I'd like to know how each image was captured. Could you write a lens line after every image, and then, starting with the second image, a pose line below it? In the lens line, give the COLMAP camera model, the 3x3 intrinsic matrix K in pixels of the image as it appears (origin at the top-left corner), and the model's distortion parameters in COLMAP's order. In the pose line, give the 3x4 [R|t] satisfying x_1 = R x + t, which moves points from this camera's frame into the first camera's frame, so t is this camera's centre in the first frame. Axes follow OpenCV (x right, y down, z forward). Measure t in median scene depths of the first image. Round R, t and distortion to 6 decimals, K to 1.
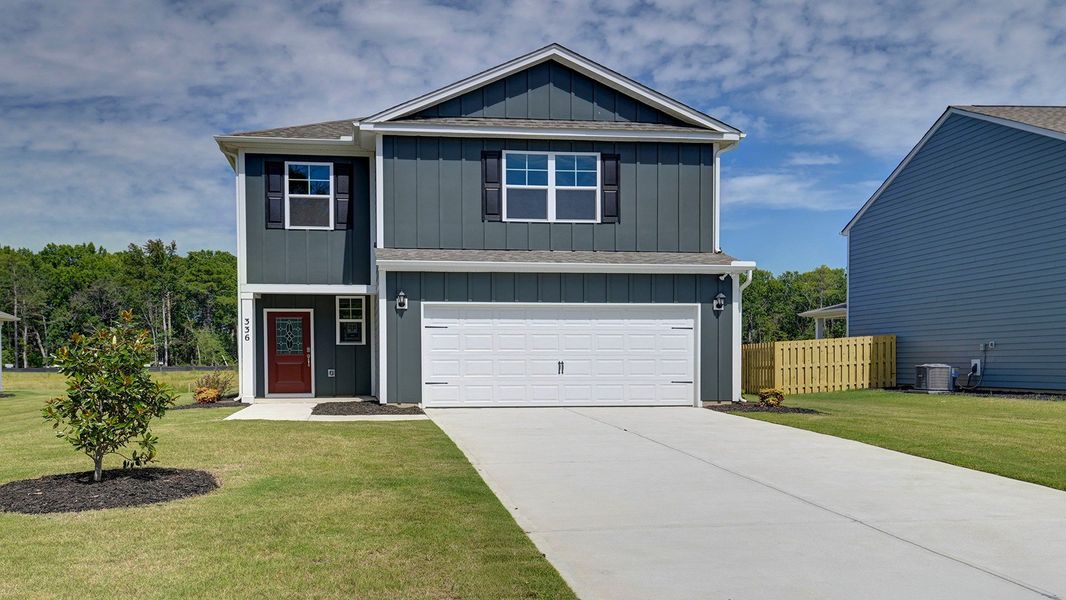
lens RADIAL K [[976.6, 0, 500.5], [0, 976.6, 377.2], [0, 0, 1]] dist [0.037157, 0.002424]
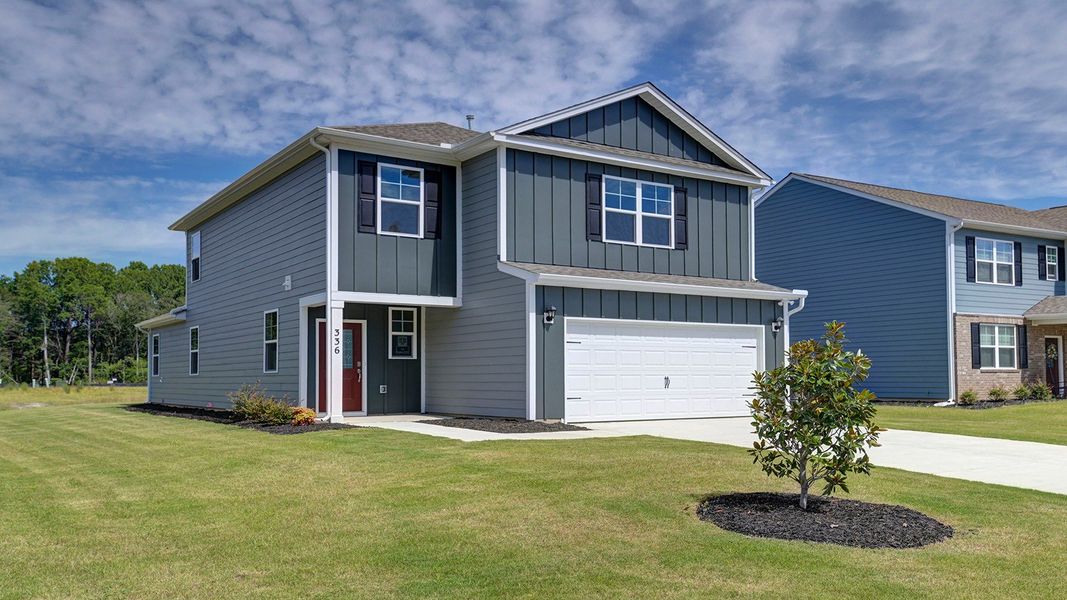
lens RADIAL K [[915.6, 0, 536.2], [0, 915.6, 330.9], [0, 0, 1]] dist [0.046091, -0.002405]
pose [[0.889667, 0.022186, 0.456070, -0.476743], [0.008164, 0.997886, -0.064468, -0.002244], [-0.456536, 0.061079, 0.887606, 0.163539]]
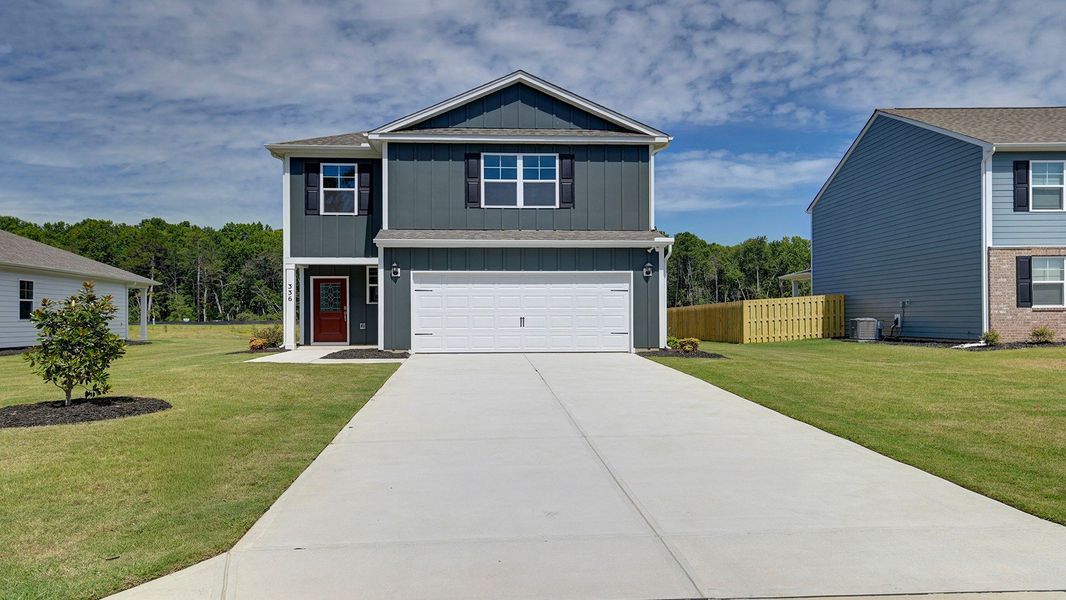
lens RADIAL K [[811.1, 0, 558.6], [0, 811.1, 297.9], [0, 0, 1]] dist [0.035933, 0.001658]
pose [[0.997863, -0.003263, -0.065259, 0.163388], [0.000810, 0.999293, -0.037577, -0.000952], [0.065336, 0.037443, 0.997161, -0.047885]]
